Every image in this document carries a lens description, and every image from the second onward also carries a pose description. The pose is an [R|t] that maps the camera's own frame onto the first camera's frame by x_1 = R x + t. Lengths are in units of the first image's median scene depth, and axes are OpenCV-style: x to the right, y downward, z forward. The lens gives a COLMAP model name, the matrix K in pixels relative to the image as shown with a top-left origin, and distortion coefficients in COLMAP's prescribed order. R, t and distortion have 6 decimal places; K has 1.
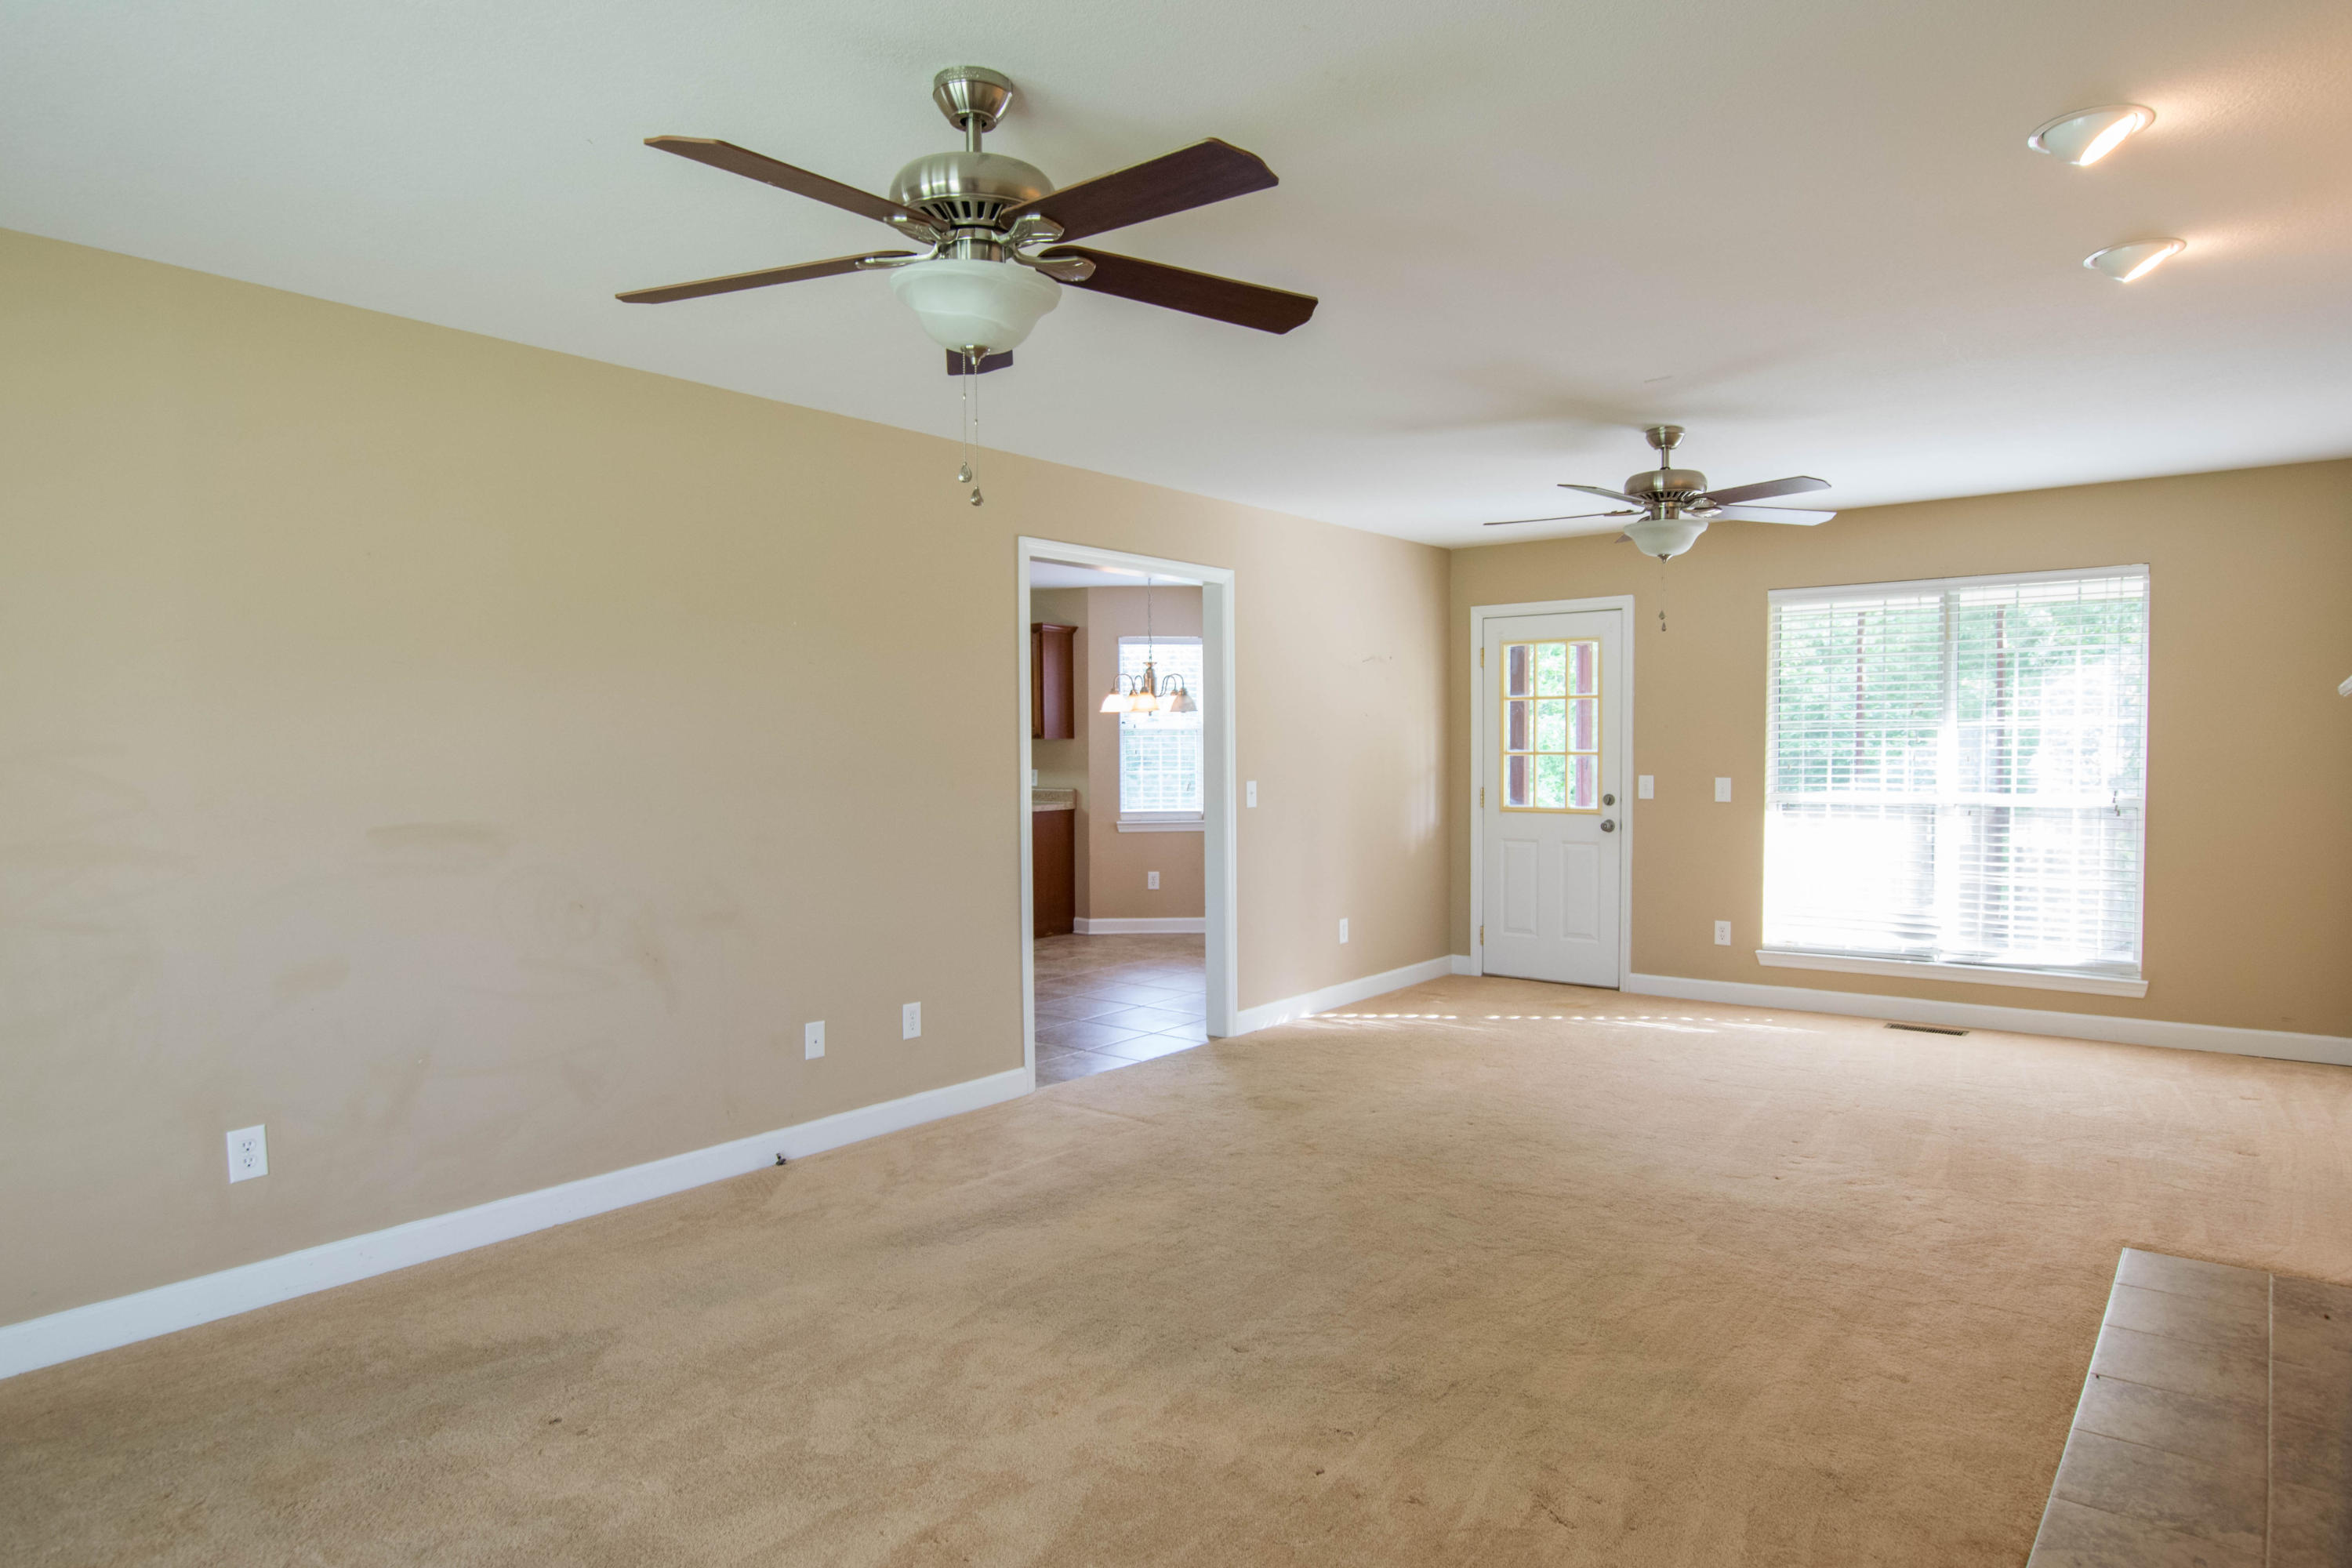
lens RADIAL K [[1426.6, 0, 1166.7], [0, 1426.6, 775.0], [0, 0, 1]] dist [0.000427, 0.000365]
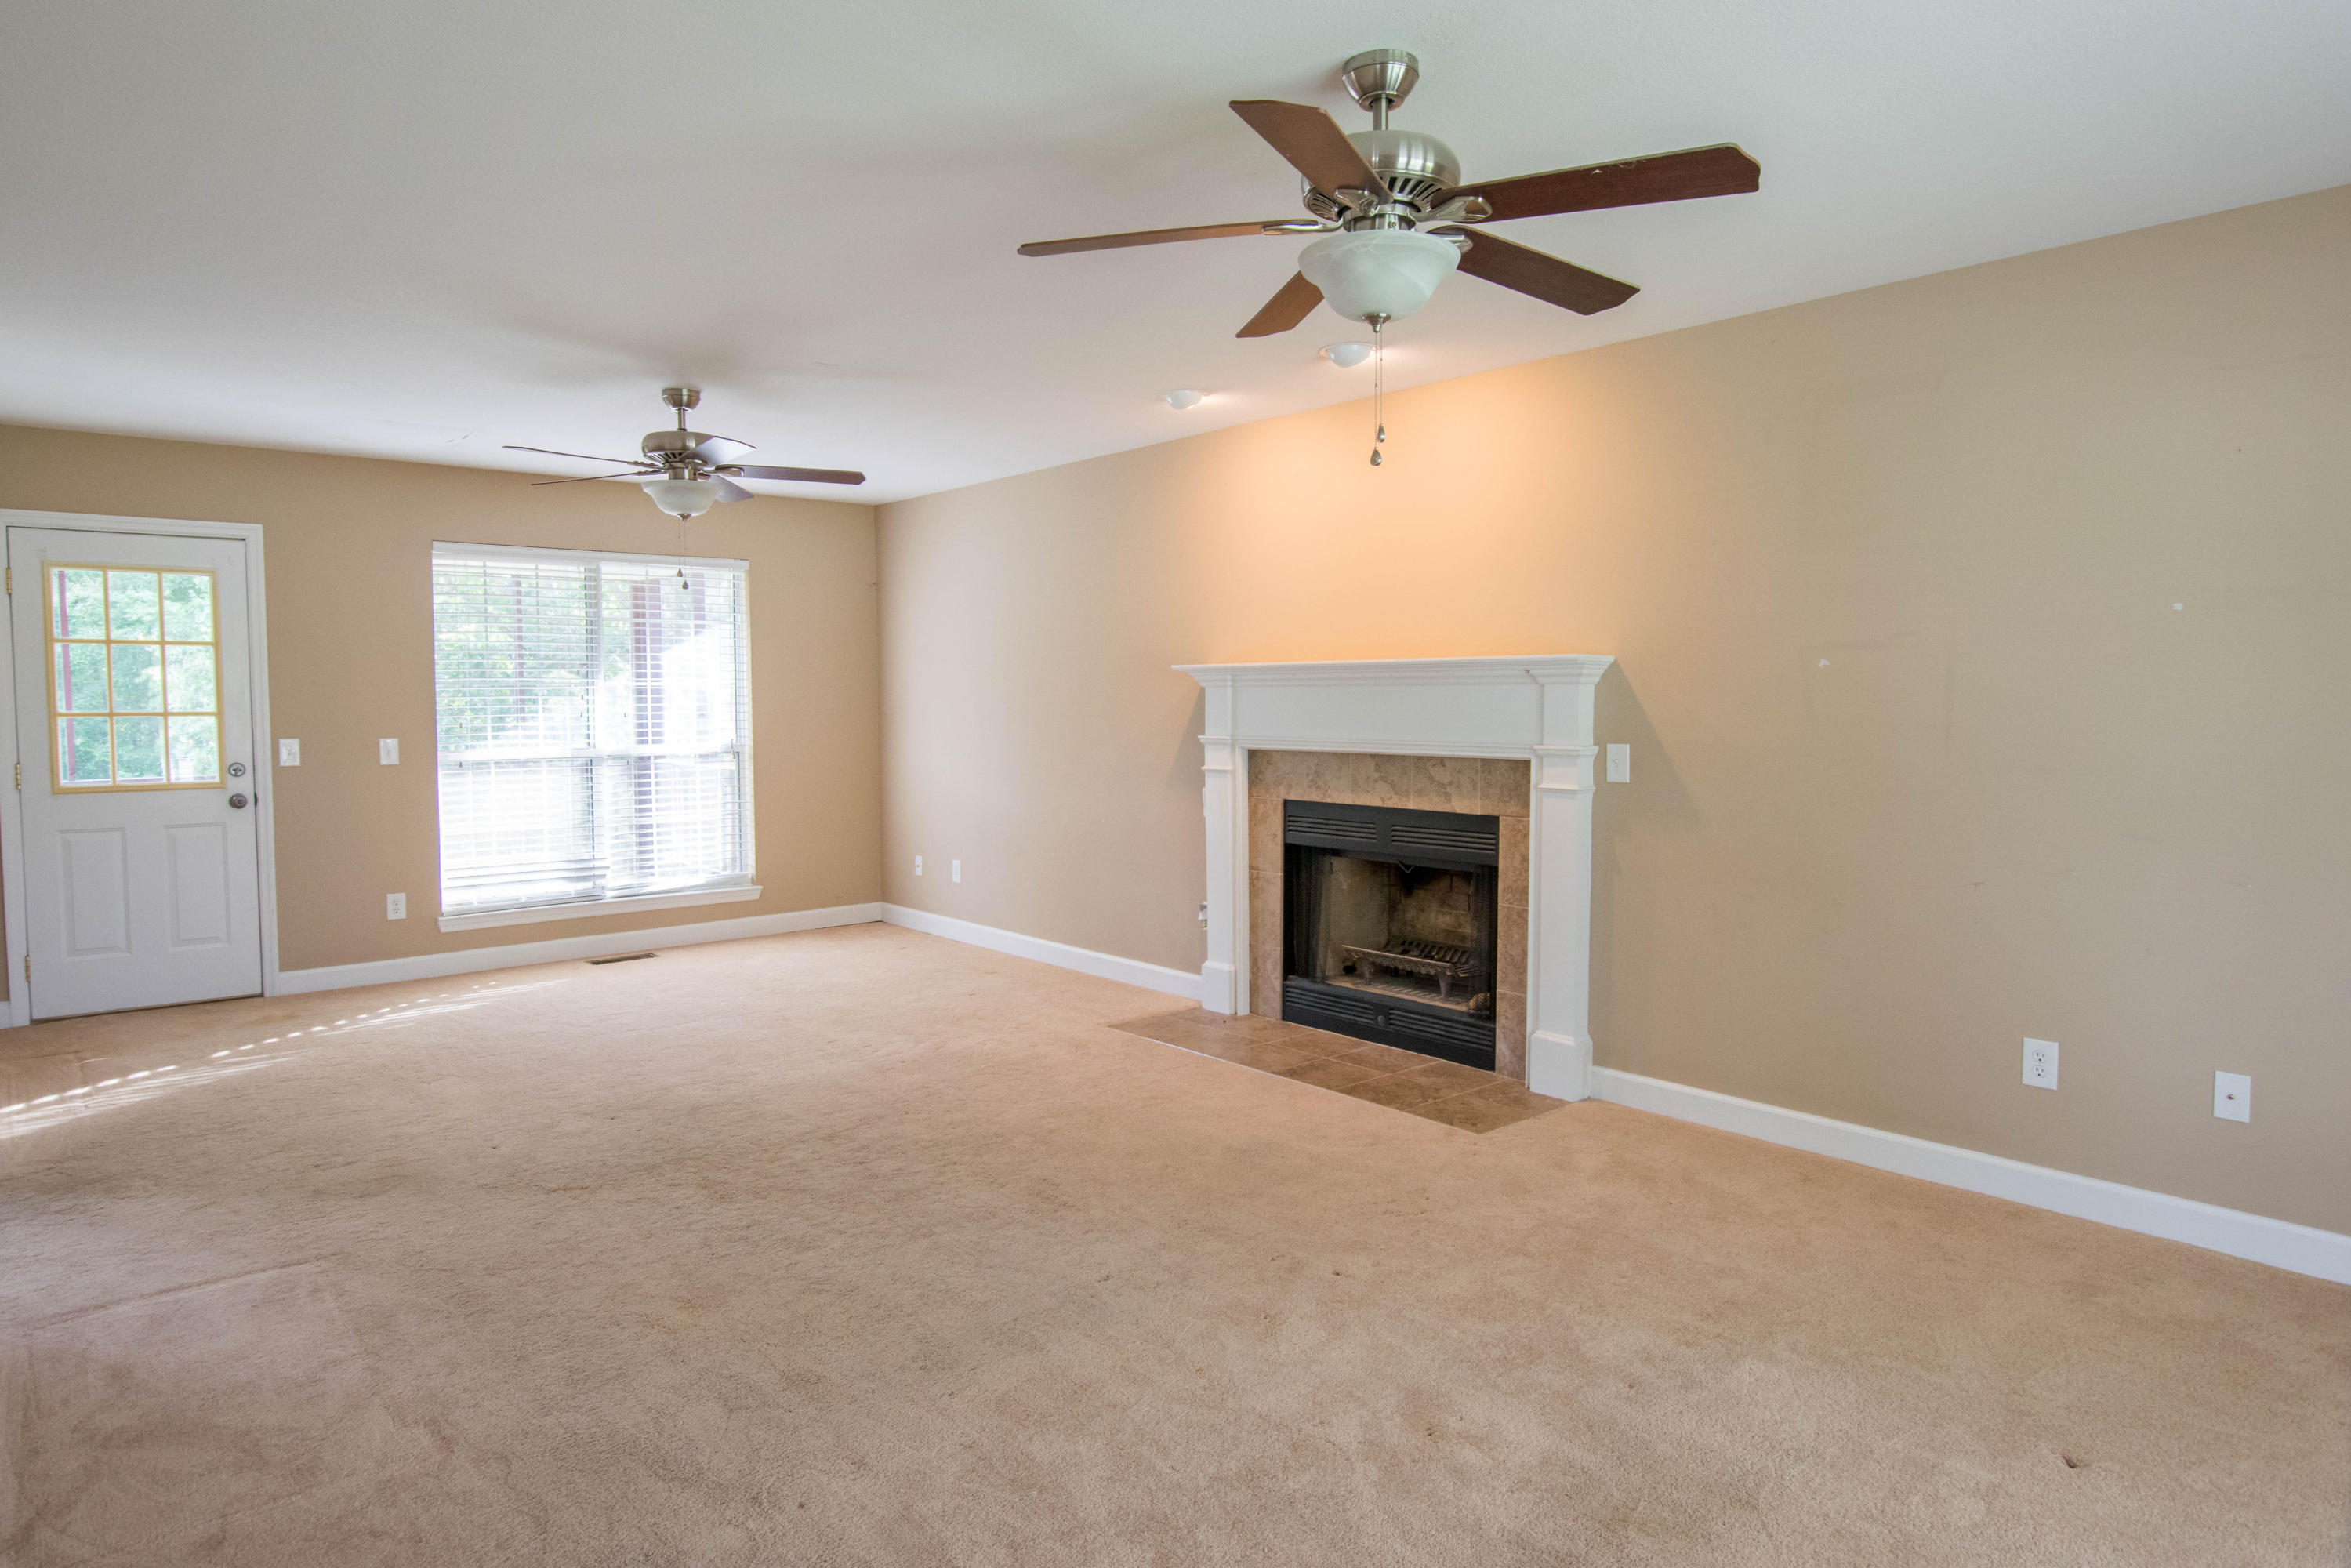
lens RADIAL K [[1426.0, 0, 1166.2], [0, 1426.0, 775.0], [0, 0, 1]] dist [0.000427, 0.000365]
pose [[0.174564, -0.049696, 0.983391, -0.462889], [0.023163, 0.998656, 0.046356, -0.005959], [-0.984373, 0.014686, 0.175481, 0.373504]]
